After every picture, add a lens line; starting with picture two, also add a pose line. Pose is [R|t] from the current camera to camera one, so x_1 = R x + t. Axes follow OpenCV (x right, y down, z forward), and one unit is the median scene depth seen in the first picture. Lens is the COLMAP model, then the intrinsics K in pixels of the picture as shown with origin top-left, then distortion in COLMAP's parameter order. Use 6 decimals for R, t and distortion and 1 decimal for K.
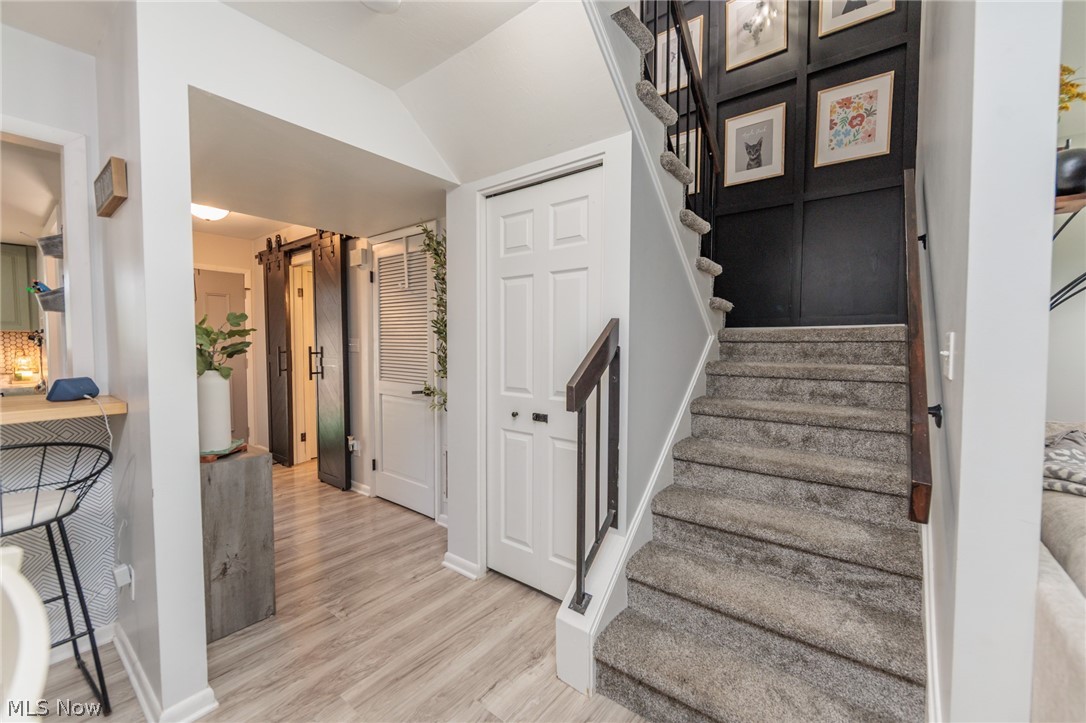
lens RADIAL K [[446.9, 0, 544.9], [0, 446.9, 360.5], [0, 0, 1]] dist [0.000211, -0.000021]
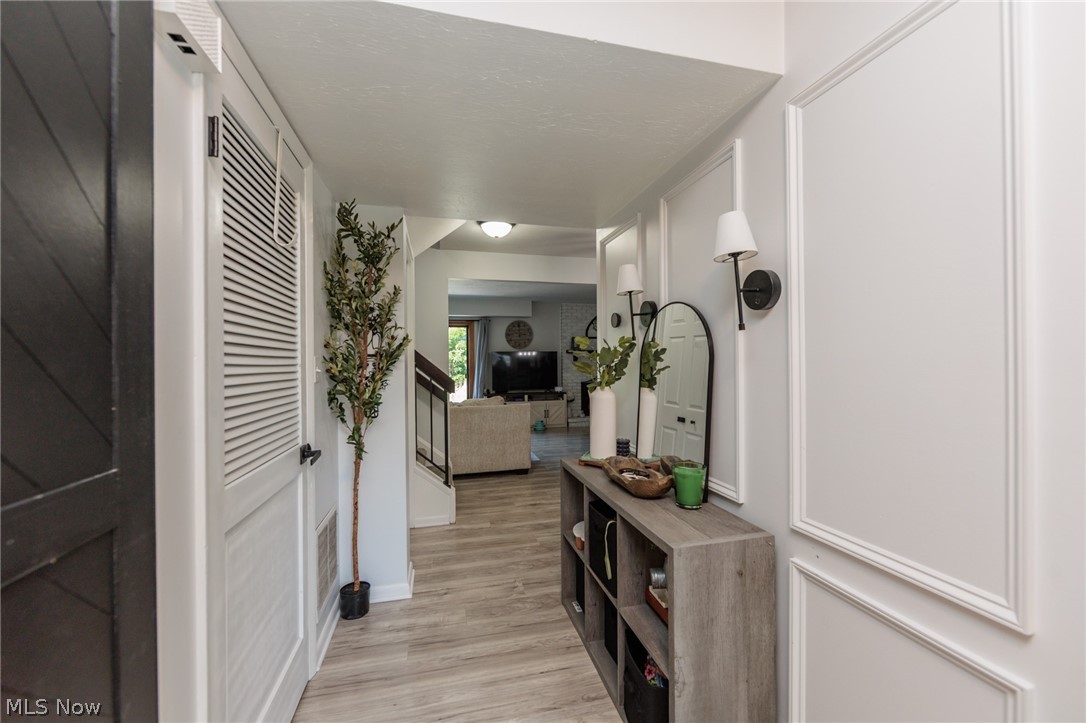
lens RADIAL K [[425.9, 0, 541.8], [0, 425.9, 363.2], [0, 0, 1]] dist [-0.004009, -0.000139]
pose [[-0.794023, 0.002986, 0.607880, -1.158676], [0.027138, 0.999165, 0.030540, -0.068185], [-0.607282, 0.040746, -0.793441, 1.769595]]
